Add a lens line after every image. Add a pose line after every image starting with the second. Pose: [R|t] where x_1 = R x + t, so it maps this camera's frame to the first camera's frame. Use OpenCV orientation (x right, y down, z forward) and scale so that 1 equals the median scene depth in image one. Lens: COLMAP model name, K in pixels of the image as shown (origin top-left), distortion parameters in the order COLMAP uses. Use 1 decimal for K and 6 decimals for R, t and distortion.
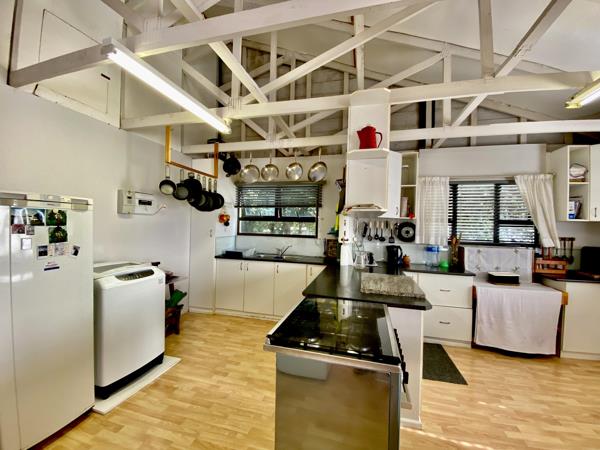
lens RADIAL K [[237.1, 0, 300.0], [0, 237.1, 225.0], [0, 0, 1]] dist [-0.000146, -0.012179]
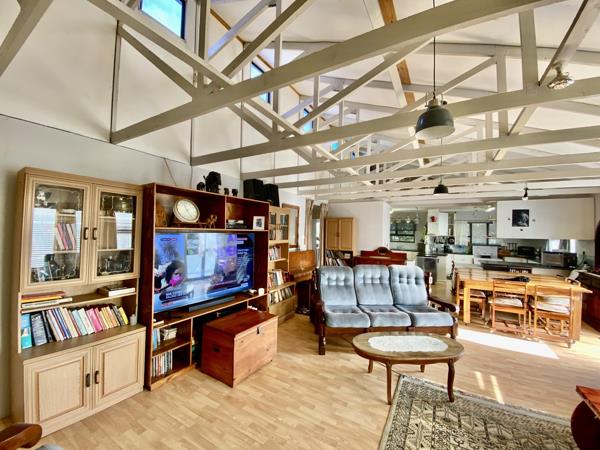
lens RADIAL K [[237.1, 0, 300.0], [0, 237.1, 225.0], [0, 0, 1]] dist [-0.000146, -0.012179]
pose [[0.959690, -0.009359, -0.280906, -0.520178], [-0.000990, 0.999327, -0.036675, -0.054228], [0.281060, 0.035475, 0.959034, -2.397224]]
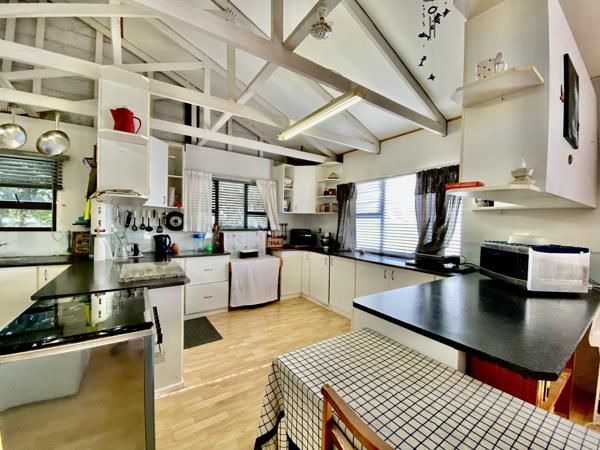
lens RADIAL K [[237.1, 0, 300.0], [0, 237.1, 225.0], [0, 0, 1]] dist [-0.000146, -0.012179]
pose [[0.641959, -0.019570, 0.766489, 0.004007], [-0.004343, 0.999565, 0.029158, 0.016274], [-0.766727, -0.022047, 0.641595, -0.100550]]
